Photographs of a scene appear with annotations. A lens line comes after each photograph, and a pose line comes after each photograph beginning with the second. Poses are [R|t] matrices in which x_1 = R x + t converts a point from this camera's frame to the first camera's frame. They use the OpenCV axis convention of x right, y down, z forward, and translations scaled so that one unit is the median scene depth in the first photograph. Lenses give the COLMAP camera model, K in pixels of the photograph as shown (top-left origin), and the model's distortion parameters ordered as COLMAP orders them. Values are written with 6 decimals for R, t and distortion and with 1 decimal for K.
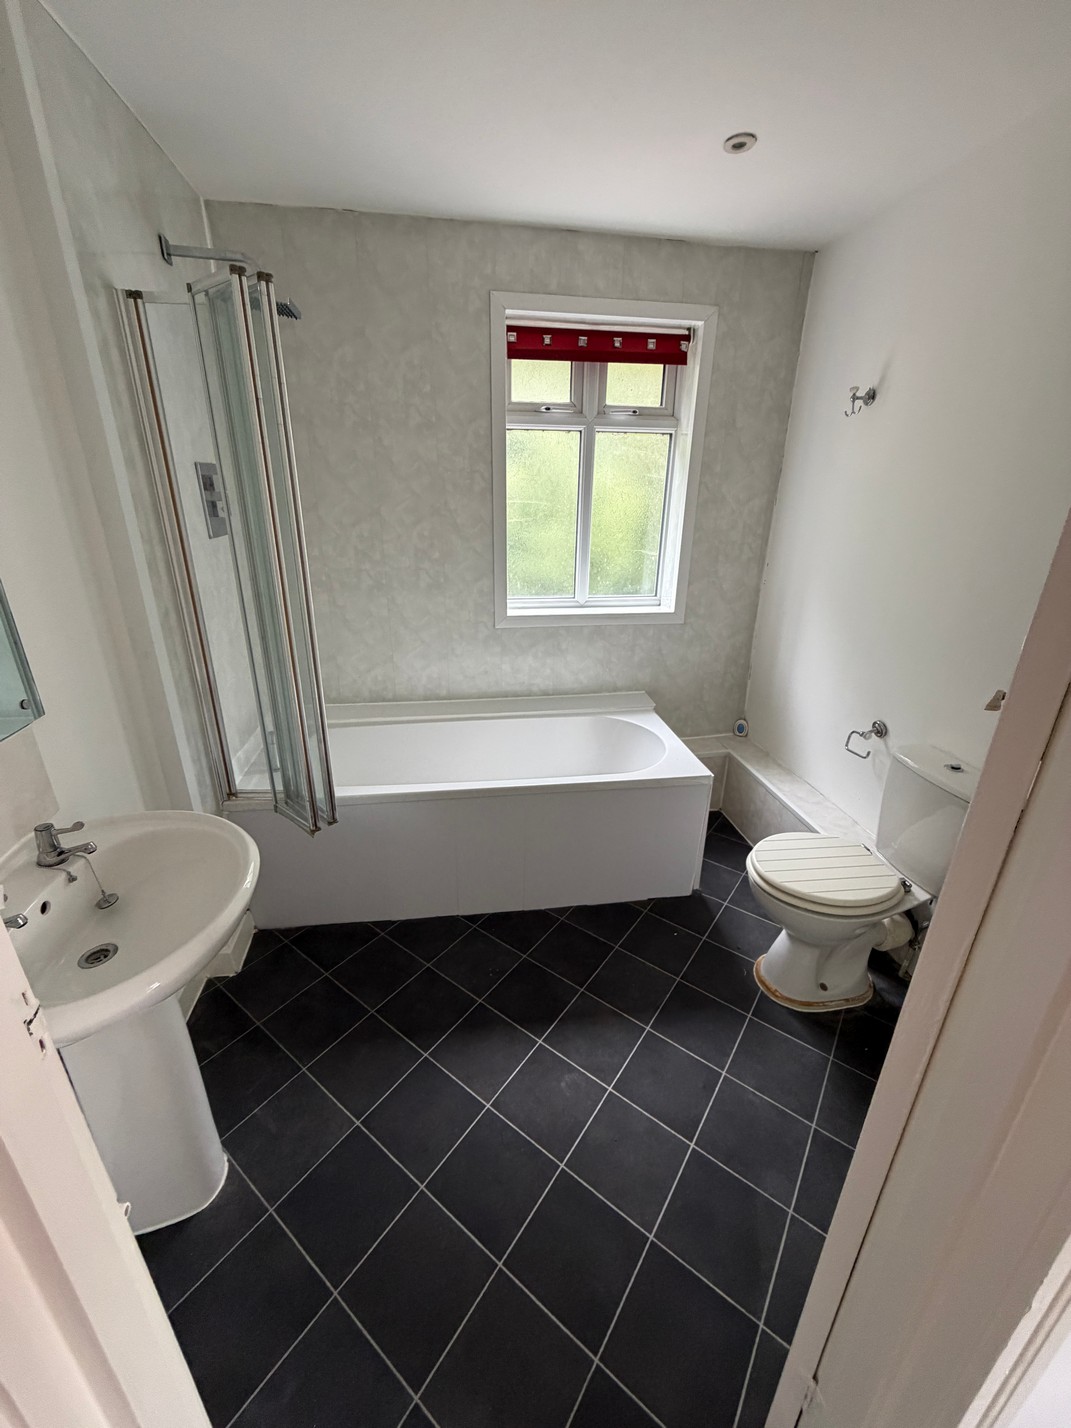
lens RADIAL K [[571.2, 0, 536.3], [0, 571.2, 708.0], [0, 0, 1]] dist [0.000961, -0.000112]
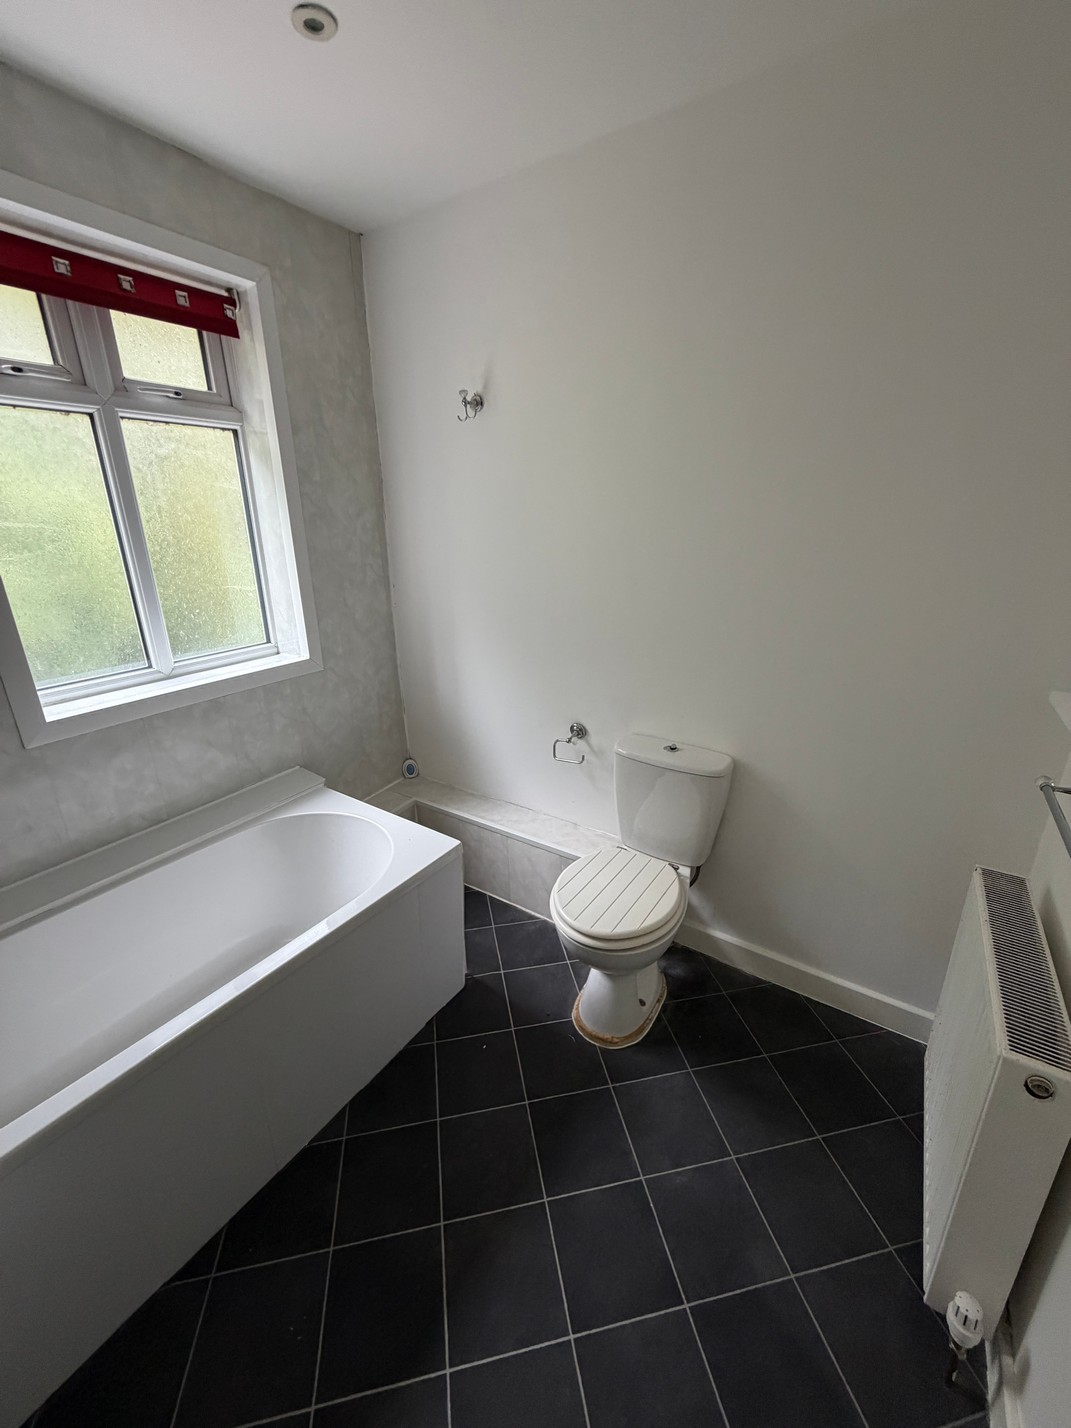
lens RADIAL K [[571.2, 0, 536.3], [0, 571.2, 708.0], [0, 0, 1]] dist [0.000961, -0.000112]
pose [[0.674986, -0.258761, 0.690968, -0.112125], [0.280895, 0.956086, 0.083647, -0.085640], [-0.682270, 0.137629, 0.718029, 0.249929]]
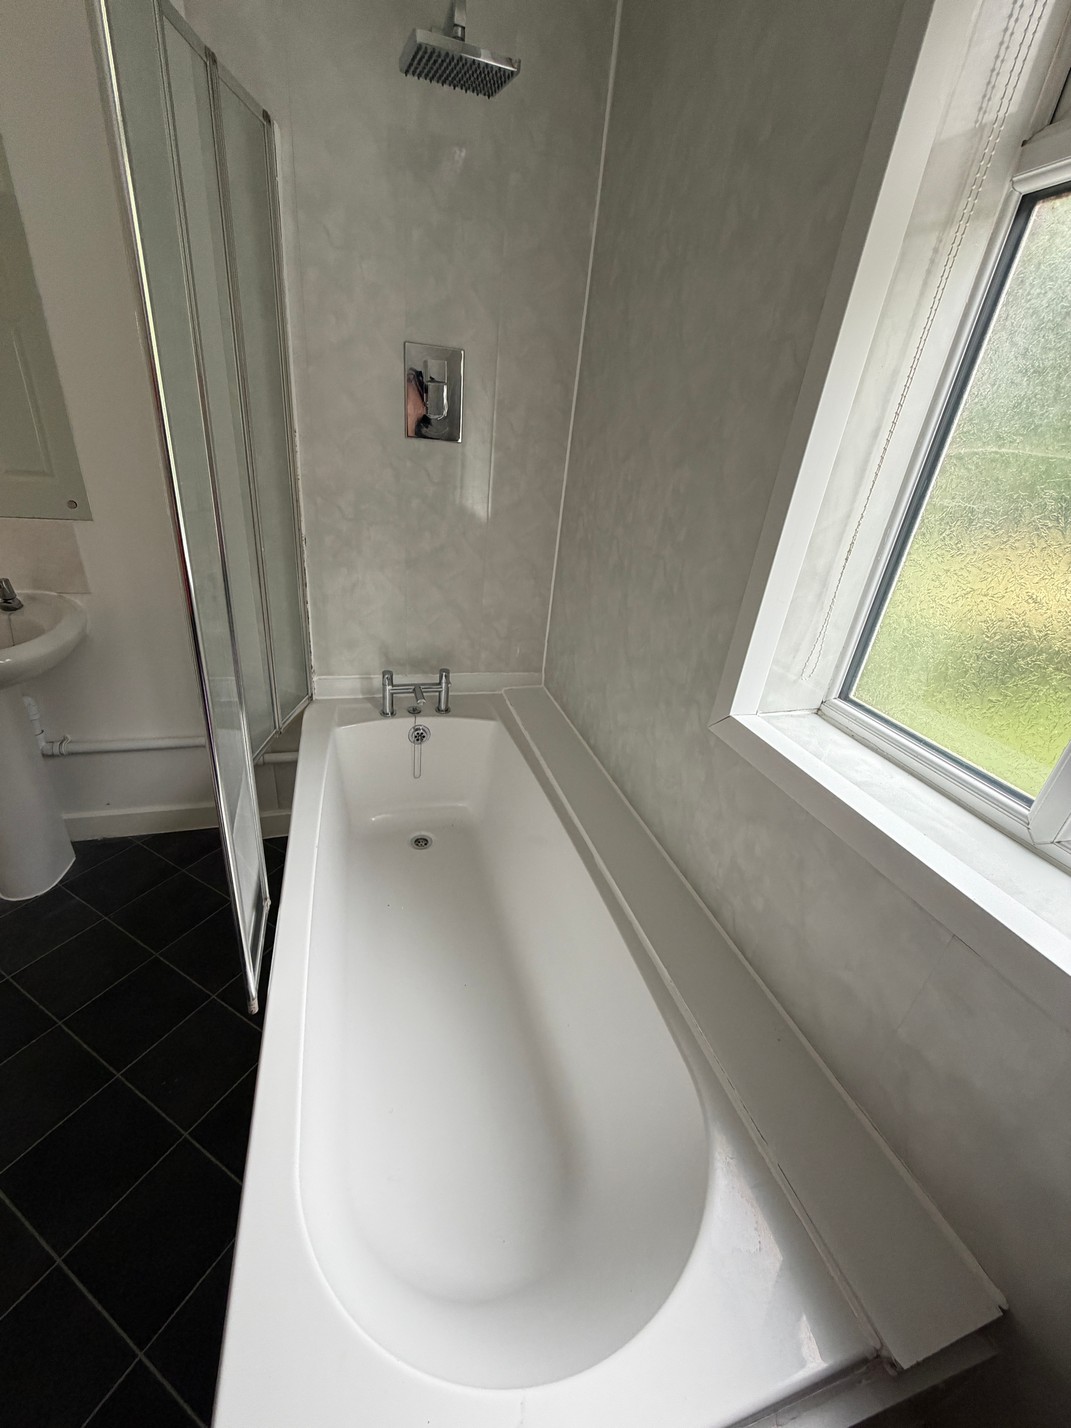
lens RADIAL K [[571.2, 0, 536.3], [0, 571.2, 708.0], [0, 0, 1]] dist [0.000961, -0.000112]
pose [[0.148460, 0.435552, -0.887837, 0.286107], [-0.448225, 0.829909, 0.332184, -0.239727], [0.881507, 0.348635, 0.318433, 0.750235]]
